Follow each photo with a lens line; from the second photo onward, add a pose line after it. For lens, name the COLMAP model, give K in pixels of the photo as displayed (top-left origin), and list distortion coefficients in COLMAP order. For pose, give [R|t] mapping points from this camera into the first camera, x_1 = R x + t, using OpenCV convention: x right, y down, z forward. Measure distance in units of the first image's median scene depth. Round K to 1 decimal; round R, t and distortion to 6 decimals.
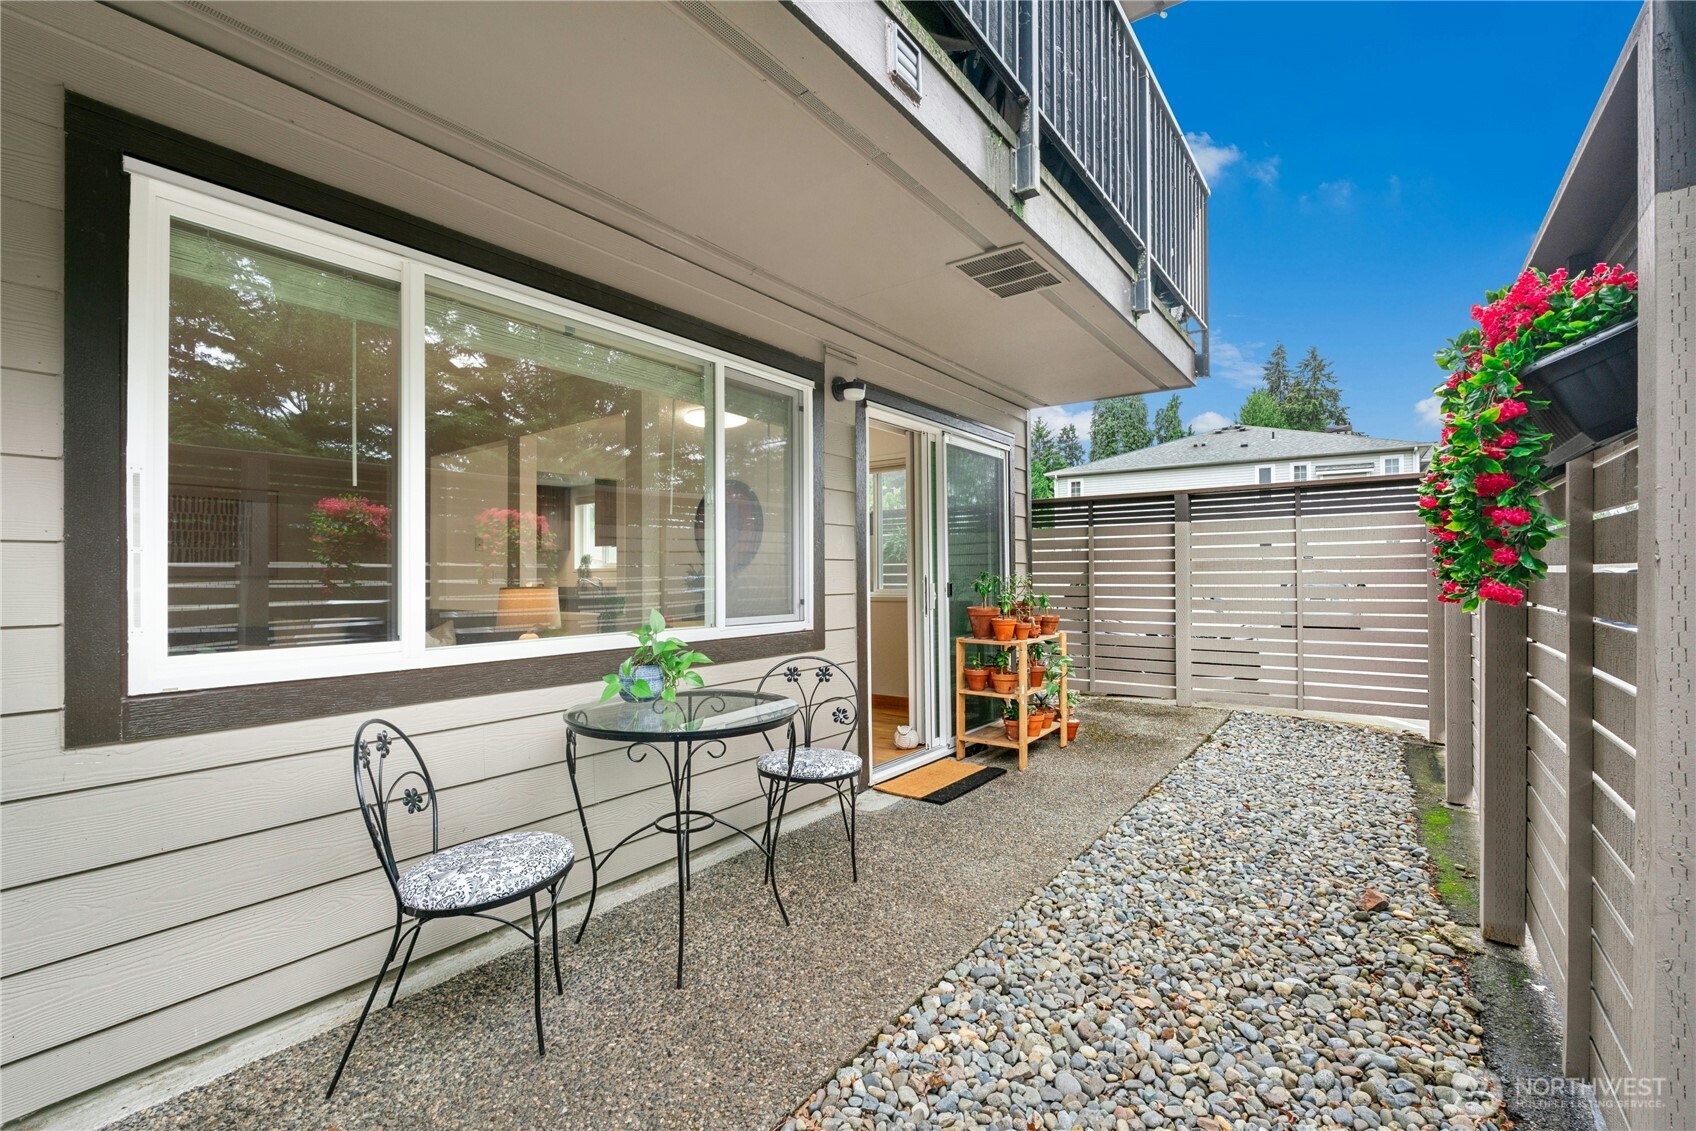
lens RADIAL K [[744.9, 0, 850.7], [0, 744.9, 568.6], [0, 0, 1]] dist [-0.012975, 0.001152]
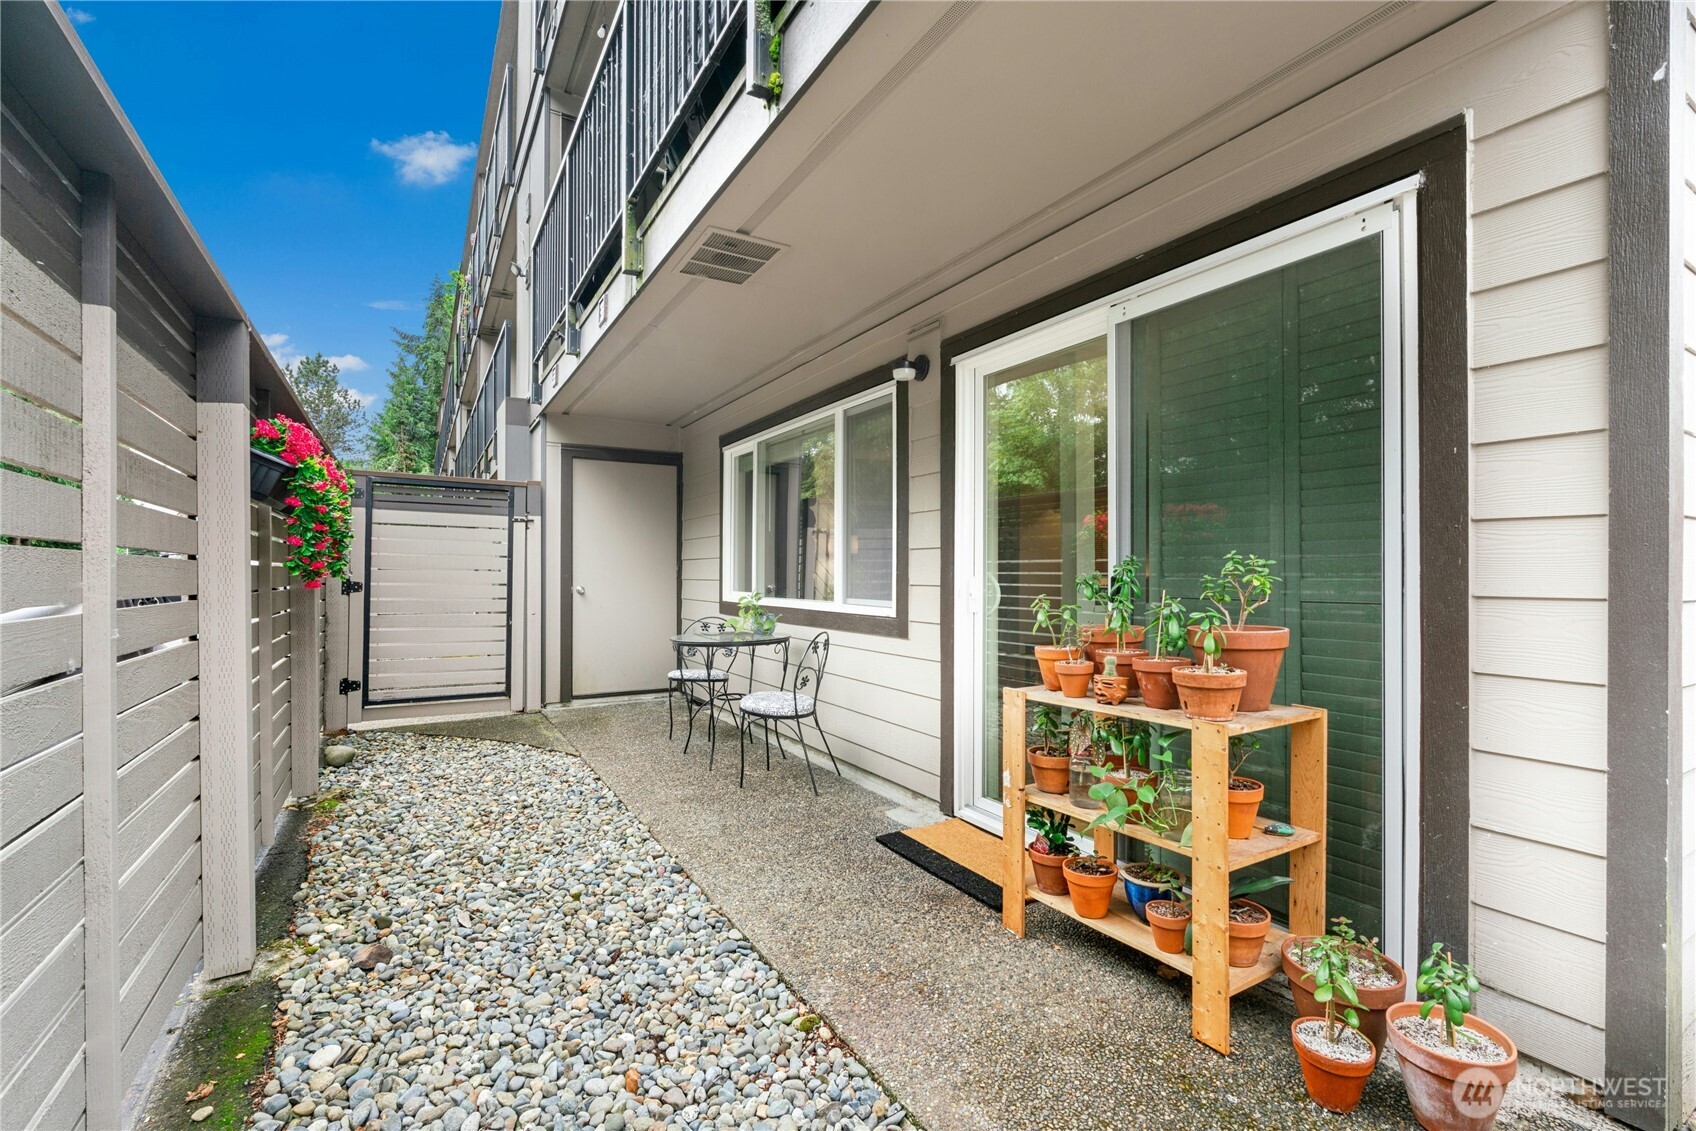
lens RADIAL K [[744.9, 0, 850.7], [0, 744.9, 568.6], [0, 0, 1]] dist [-0.012975, 0.001152]
pose [[-0.395403, 0.002212, -0.918505, 0.944841], [0.009765, 0.999951, -0.001795, 0.014599], [0.918456, -0.009679, -0.395405, 1.373160]]
